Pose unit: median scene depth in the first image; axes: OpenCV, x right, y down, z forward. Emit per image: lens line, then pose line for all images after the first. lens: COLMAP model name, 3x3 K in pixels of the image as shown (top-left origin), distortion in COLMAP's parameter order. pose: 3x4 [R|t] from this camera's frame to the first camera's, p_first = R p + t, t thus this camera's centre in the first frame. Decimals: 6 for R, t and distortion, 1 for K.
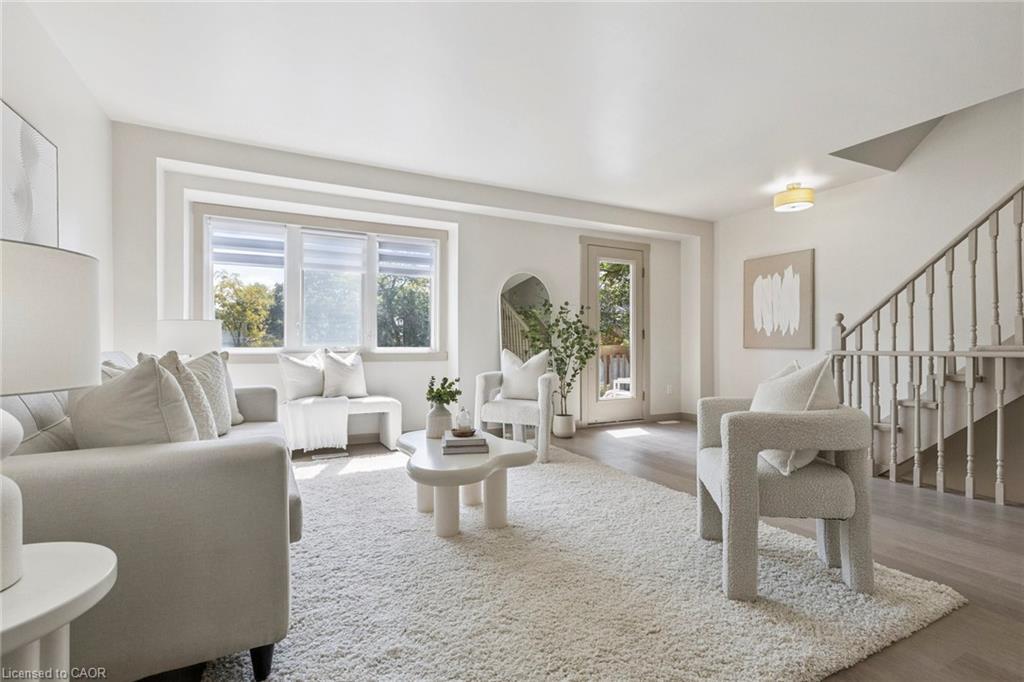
lens RADIAL K [[489.9, 0, 489.5], [0, 489.9, 346.5], [0, 0, 1]] dist [0.000523, 0.001727]
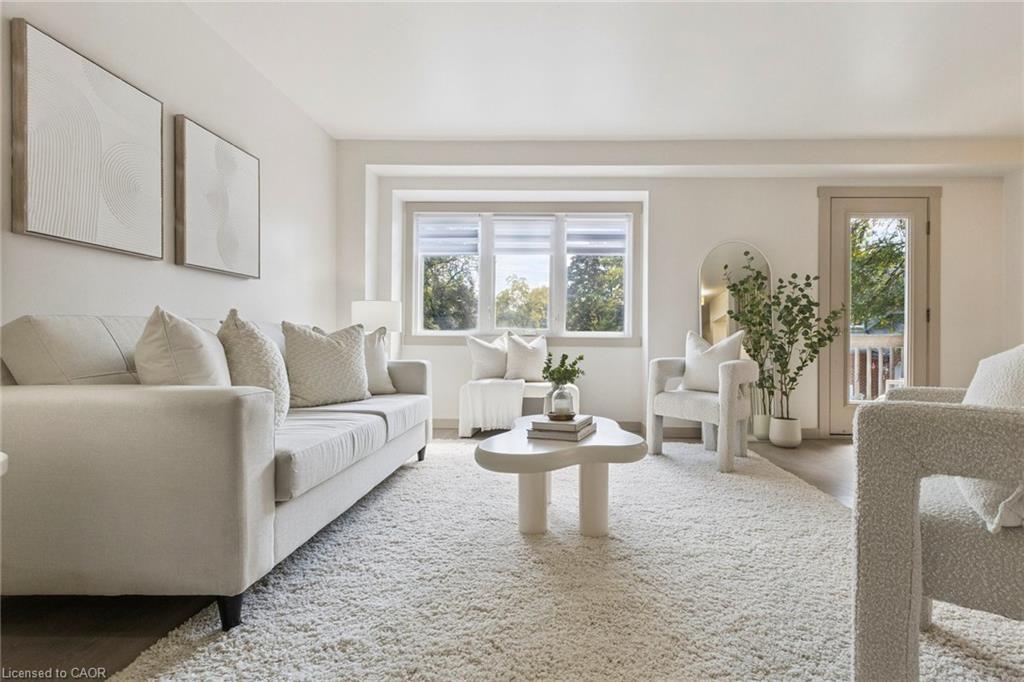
lens RADIAL K [[489.9, 0, 516.8], [0, 489.9, 339.8], [0, 0, 1]] dist [0.000523, 0.001727]
pose [[0.881916, 0.008132, -0.471336, 0.157959], [-0.012668, 0.999899, -0.006452, 0.028348], [0.471236, 0.011661, 0.881930, 0.121610]]
